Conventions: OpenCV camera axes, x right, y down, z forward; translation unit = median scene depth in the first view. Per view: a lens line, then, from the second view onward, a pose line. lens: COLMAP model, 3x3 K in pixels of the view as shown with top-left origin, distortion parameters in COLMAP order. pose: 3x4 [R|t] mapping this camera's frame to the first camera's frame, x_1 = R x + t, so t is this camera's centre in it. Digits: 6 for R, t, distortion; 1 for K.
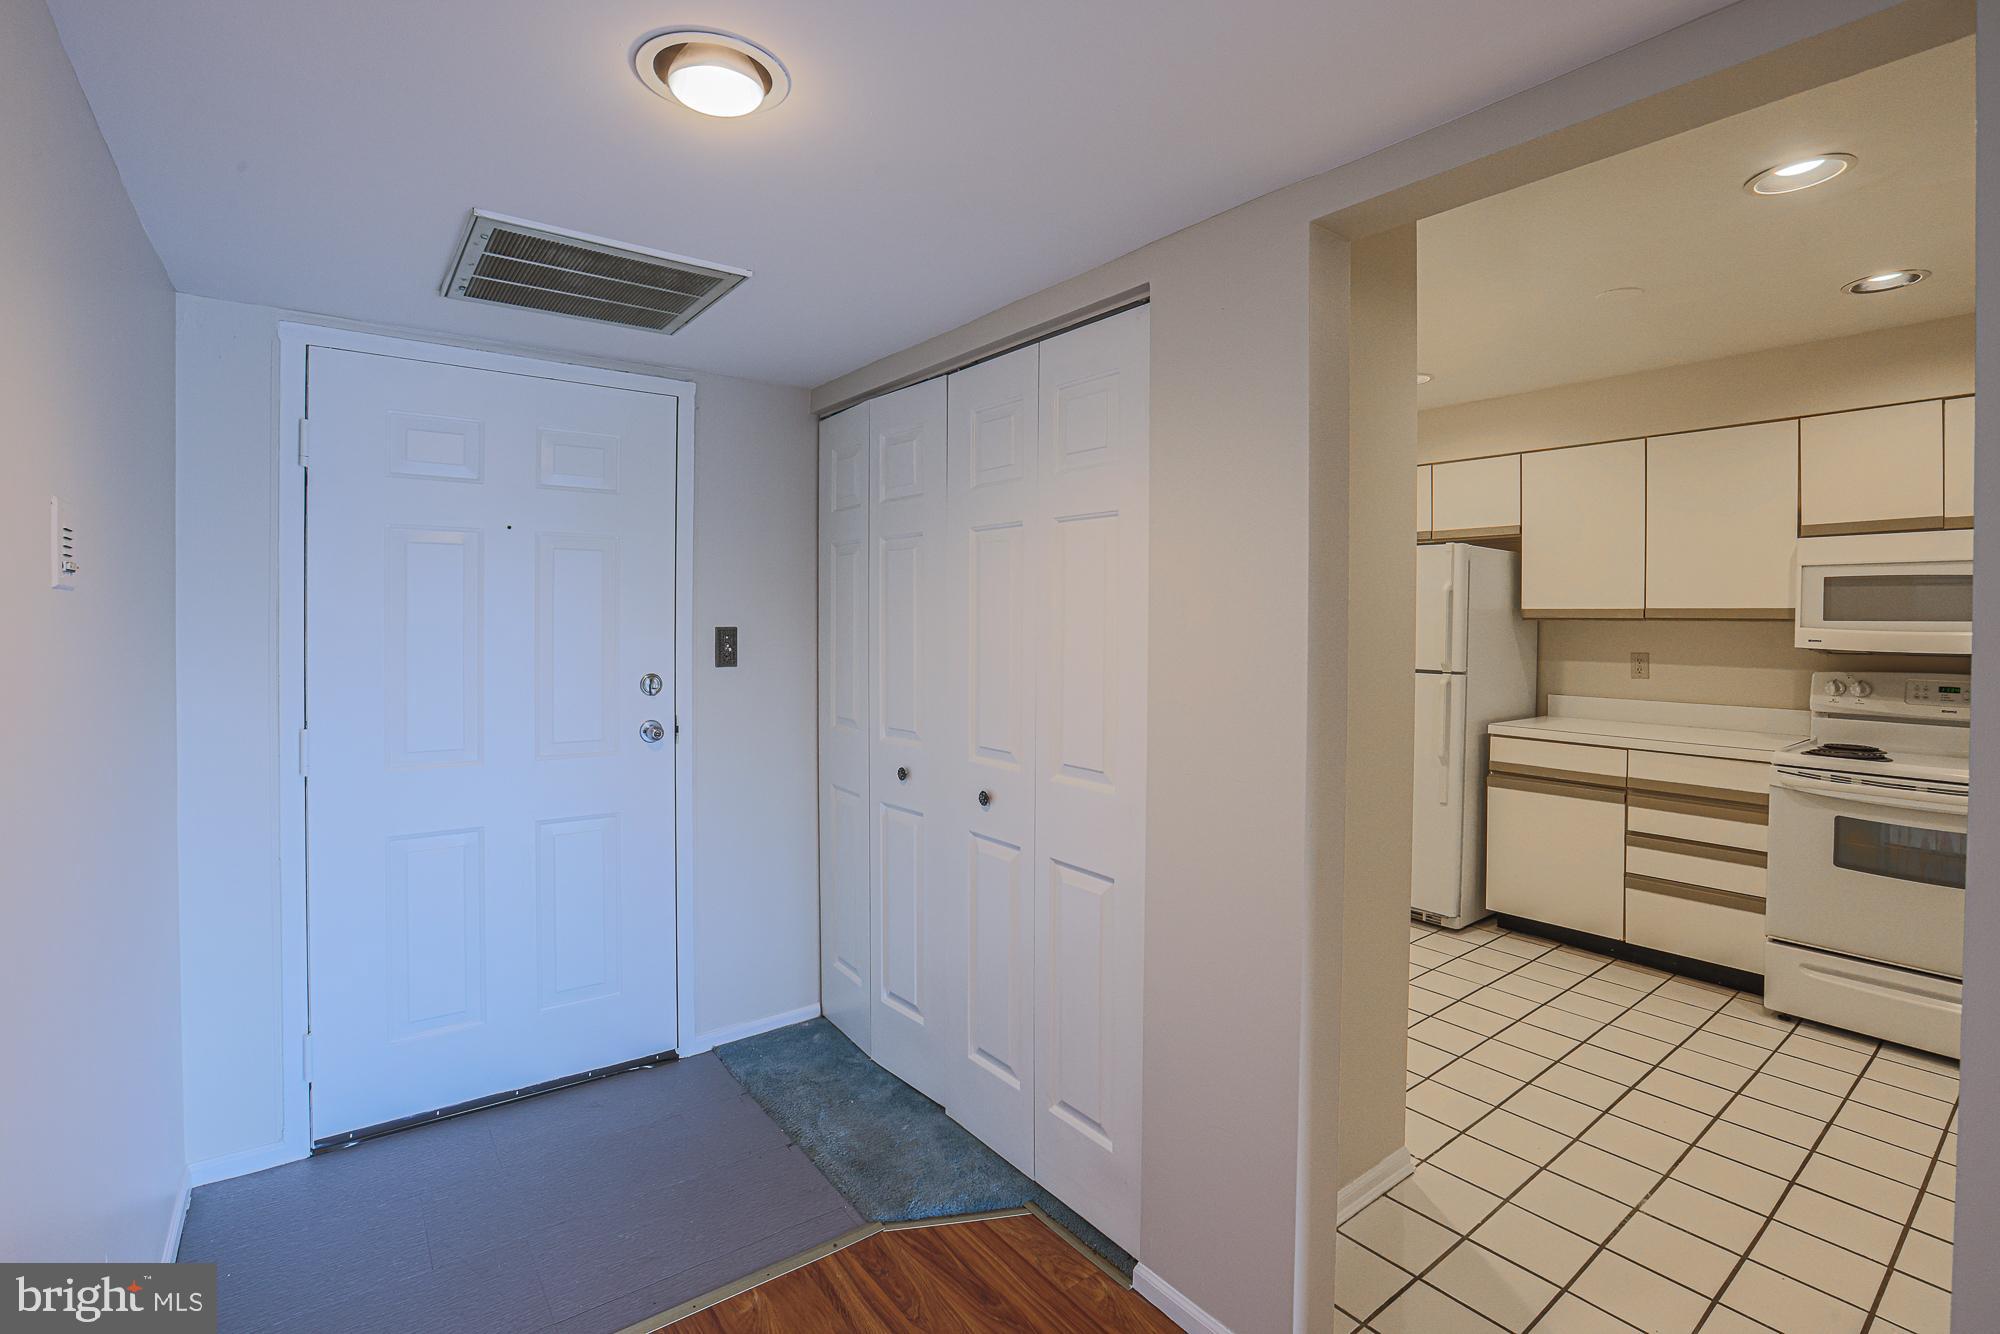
lens RADIAL K [[931.3, 0, 987.0], [0, 931.3, 628.0], [0, 0, 1]] dist [-0.045766, 0.015624]
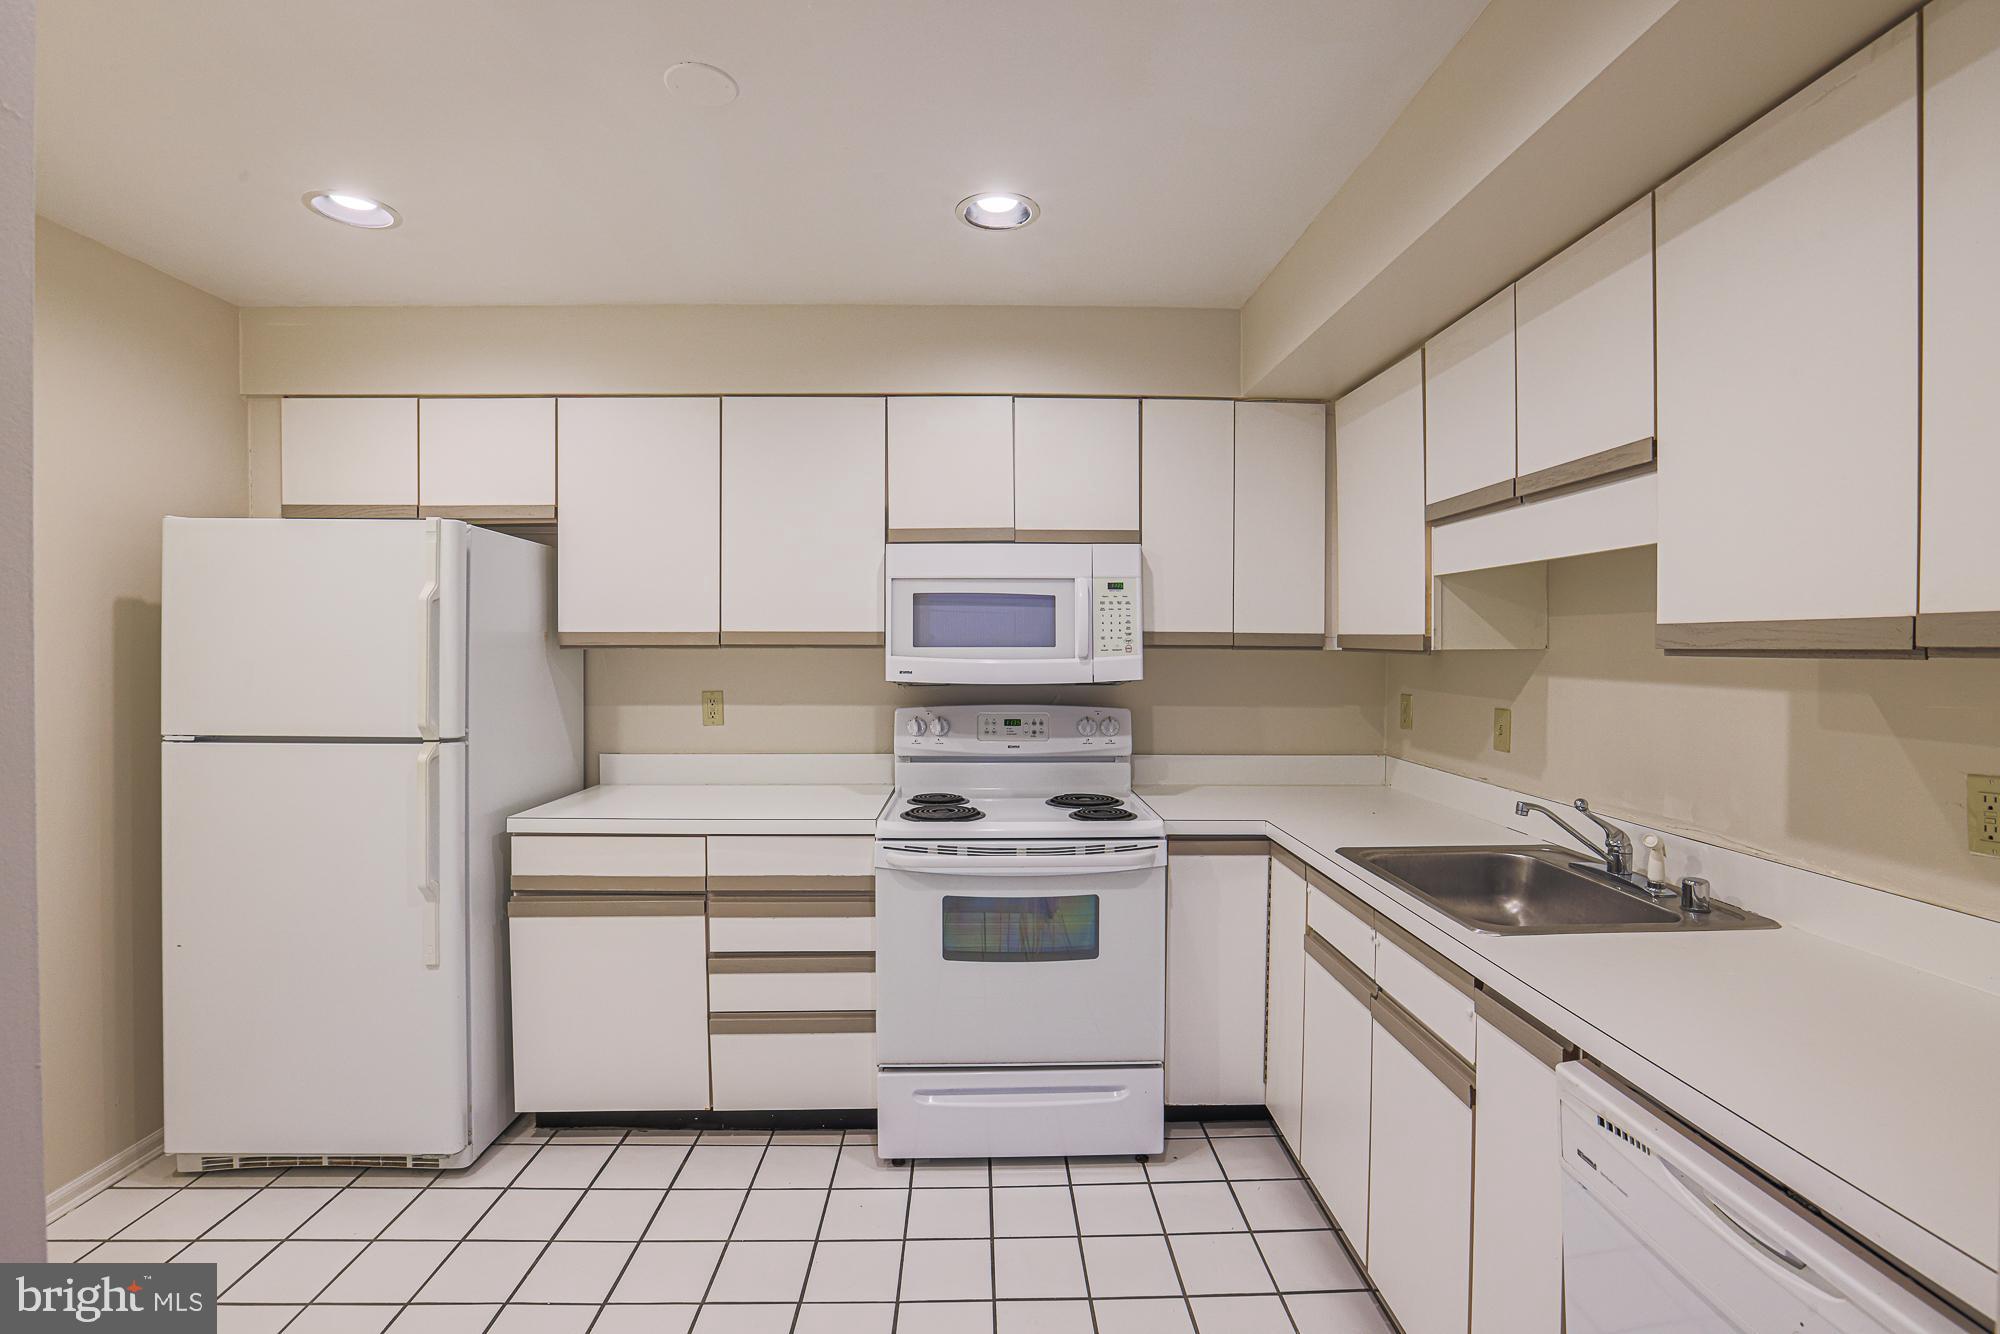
lens RADIAL K [[931.3, 0, 992.2], [0, 931.3, 663.6], [0, 0, 1]] dist [-0.045766, 0.015624]
pose [[0.591927, -0.017712, 0.805797, 0.270440], [0.013206, 0.999837, 0.012276, -0.002227], [-0.805883, 0.003375, 0.592065, 0.414883]]
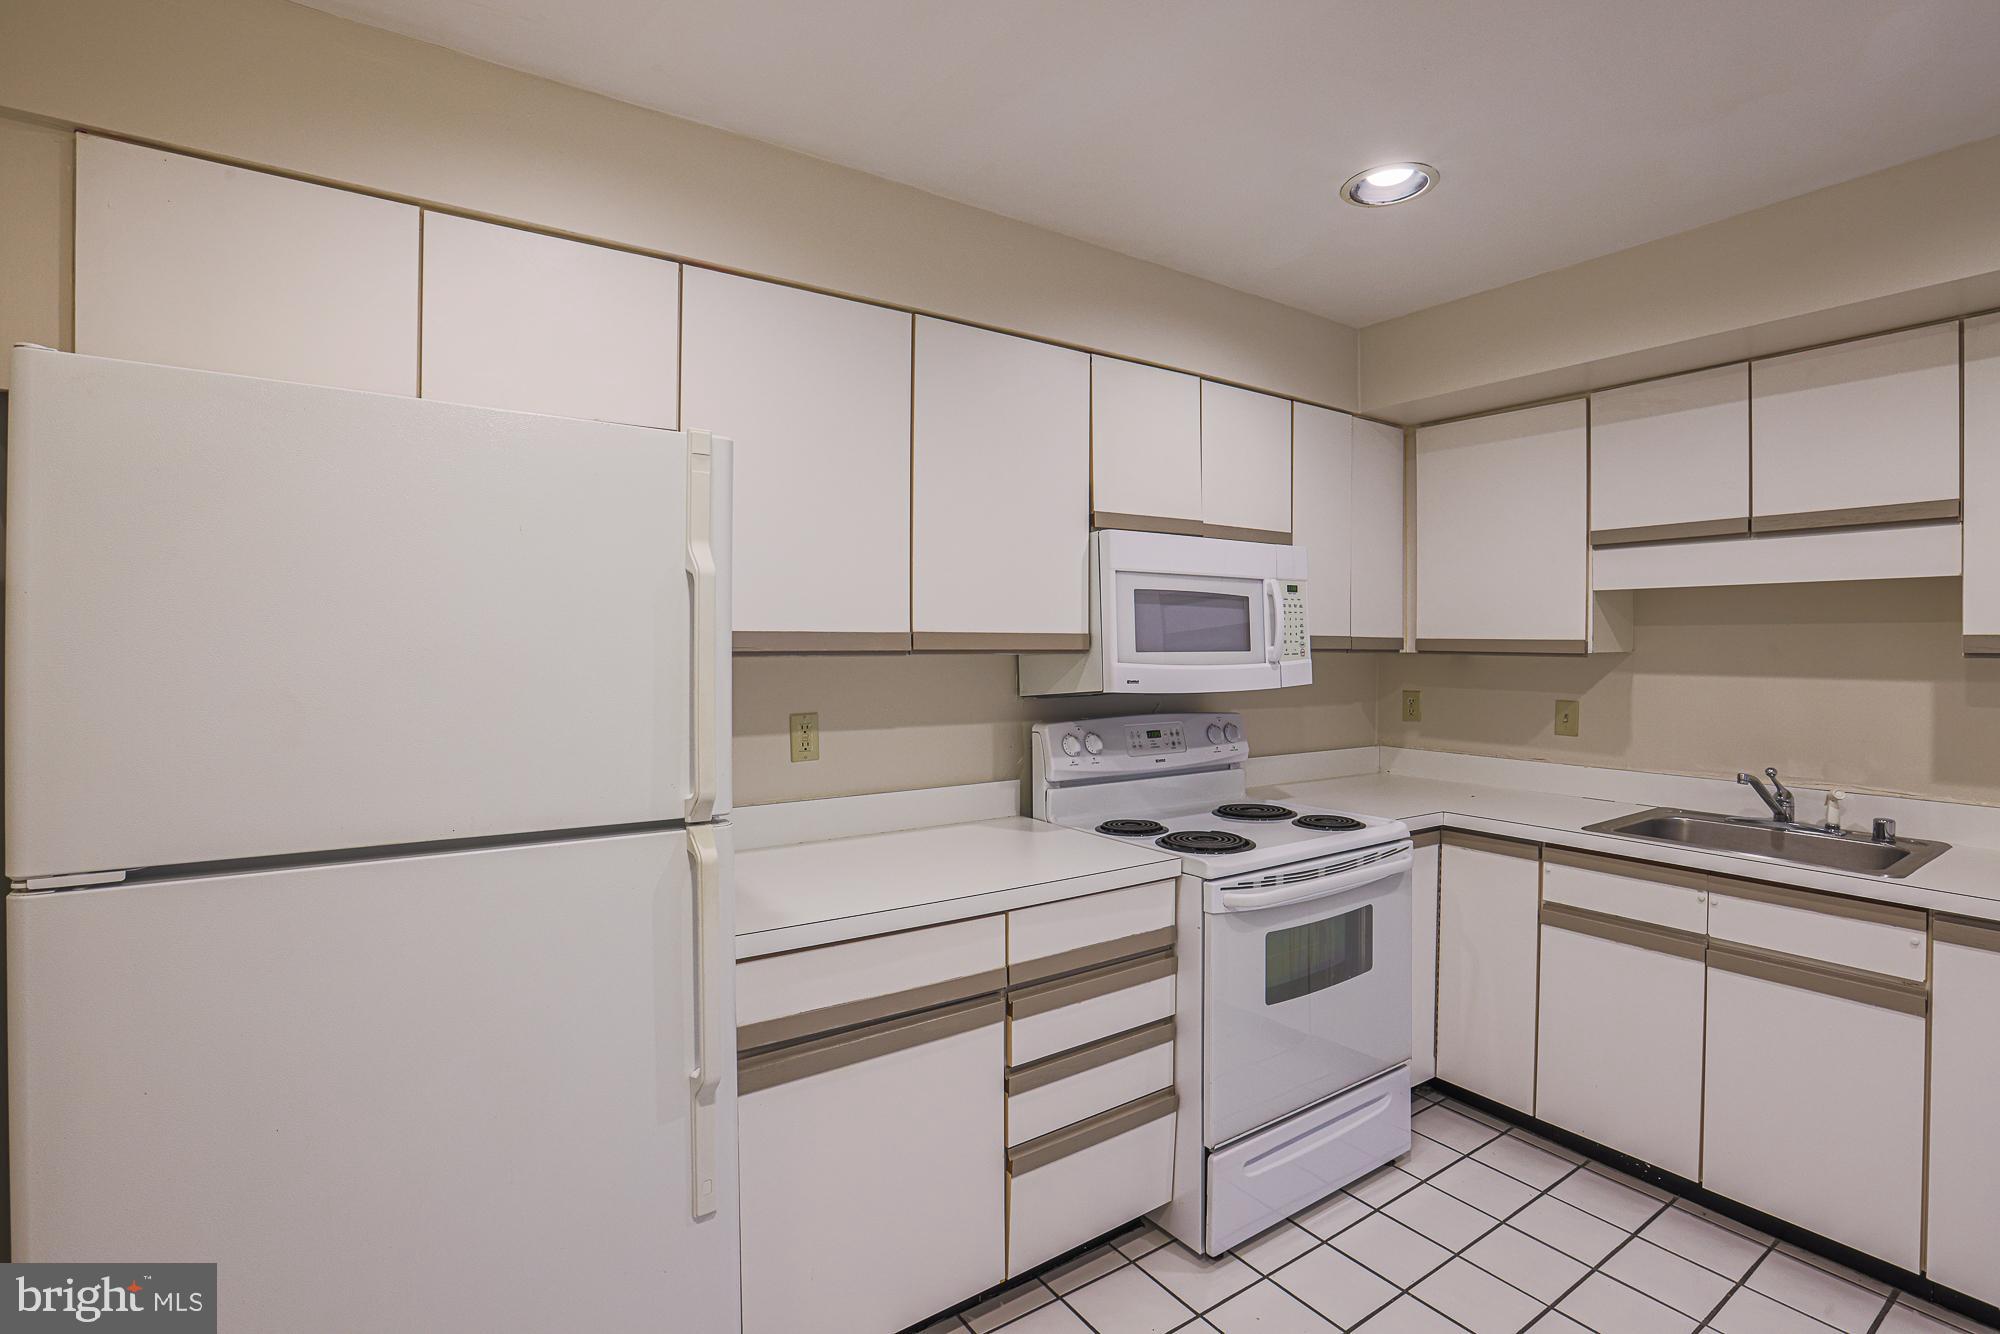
lens RADIAL K [[931.3, 0, 1003.1], [0, 931.3, 660.8], [0, 0, 1]] dist [-0.045766, 0.015624]
pose [[0.048223, -0.018652, 0.998662, 0.191533], [0.015634, 0.999717, 0.017916, -0.014422], [-0.998714, 0.014749, 0.048501, 0.985027]]
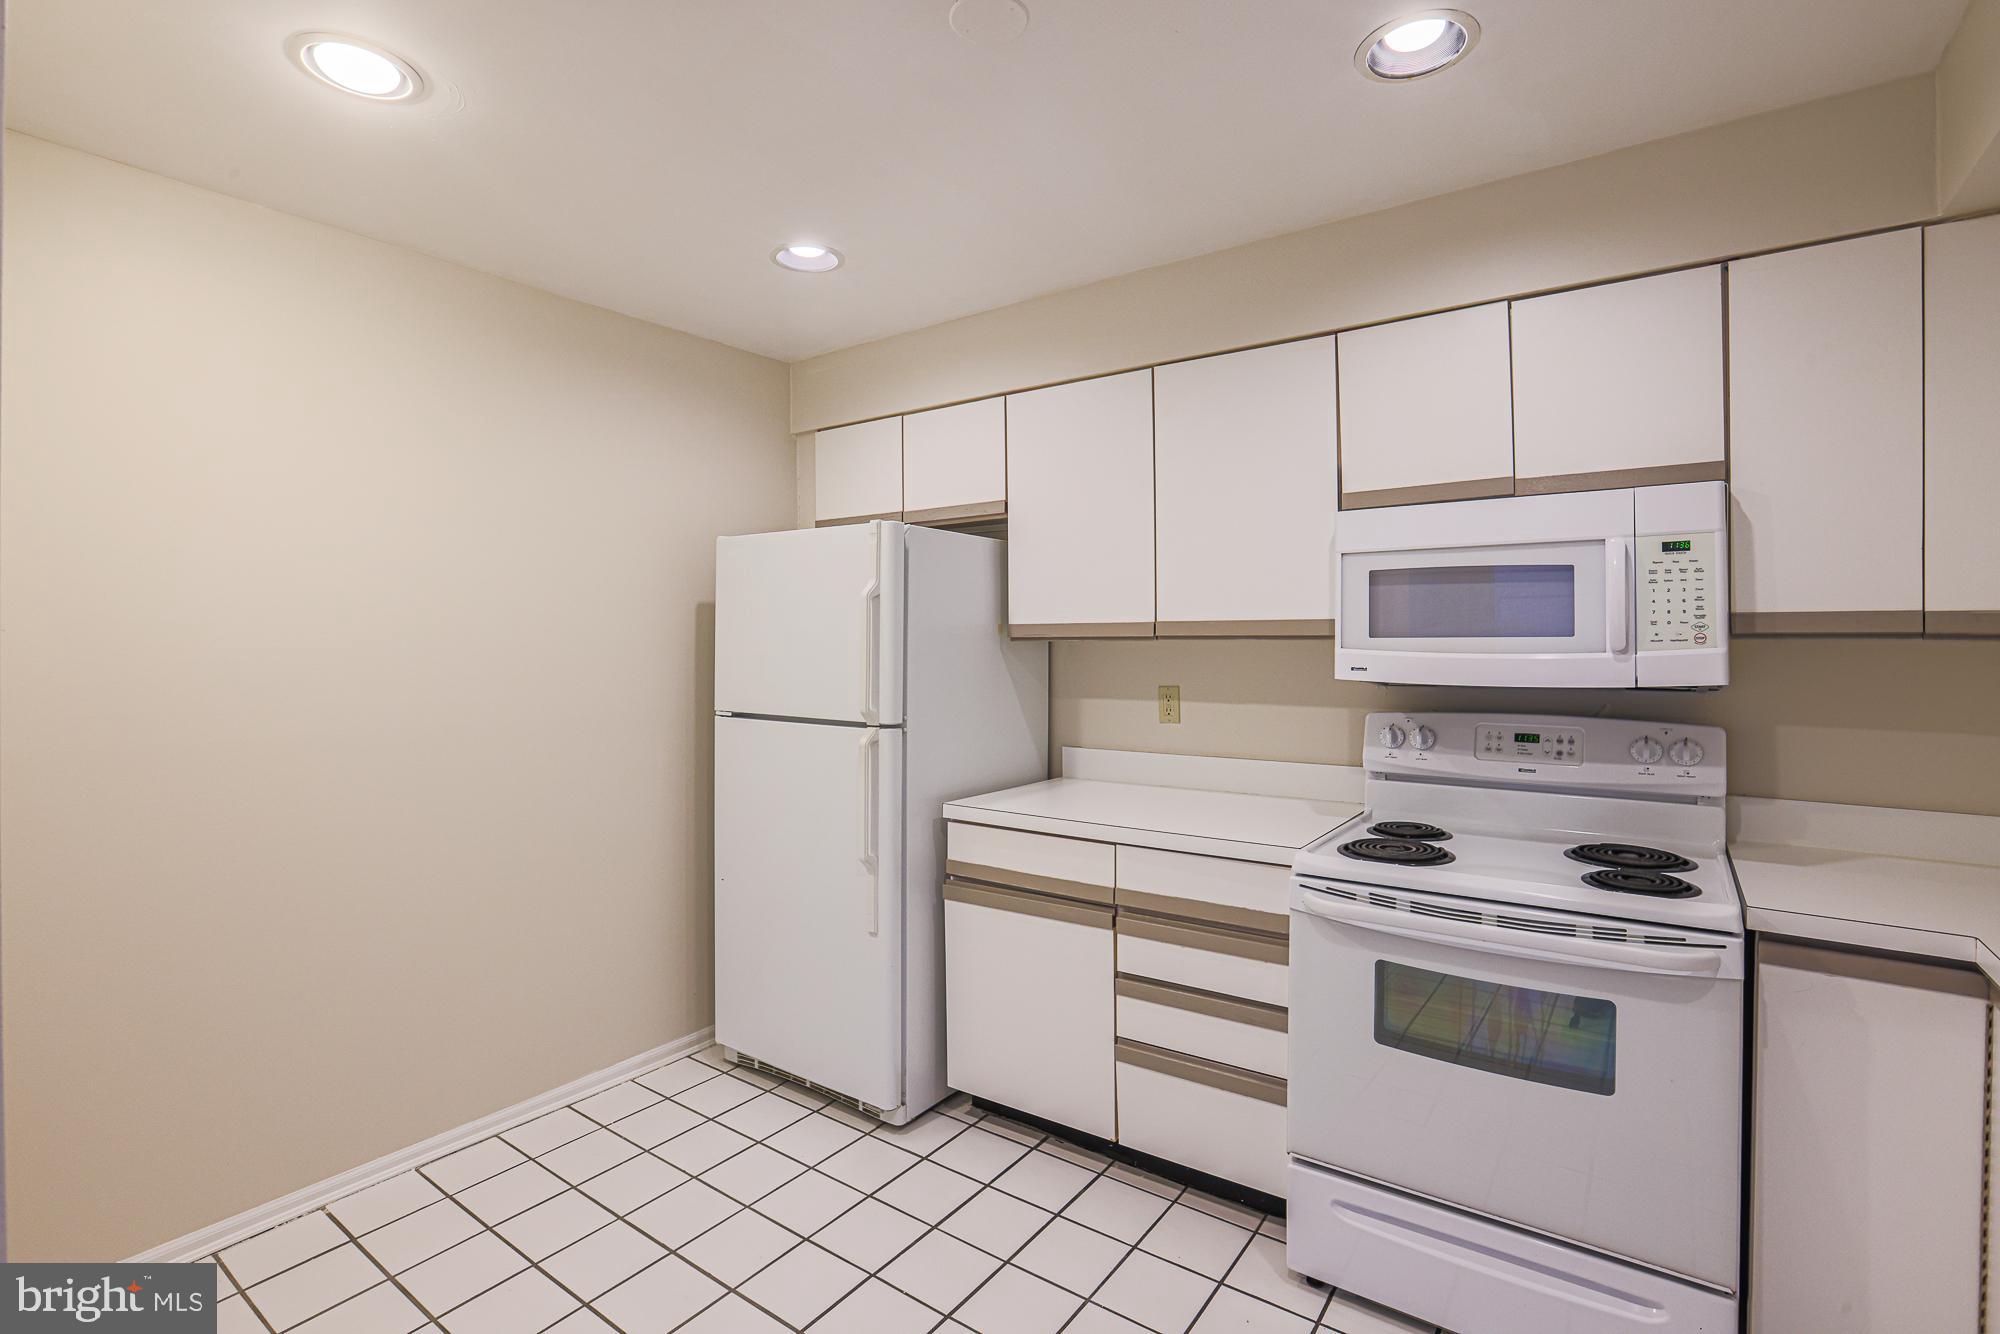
lens RADIAL K [[931.3, 0, 981.7], [0, 931.3, 642.8], [0, 0, 1]] dist [-0.045766, 0.015624]
pose [[0.960951, -0.009231, 0.276563, 0.437015], [0.012239, 0.999883, -0.009152, -0.001462], [-0.276446, 0.012180, 0.960952, 0.406344]]
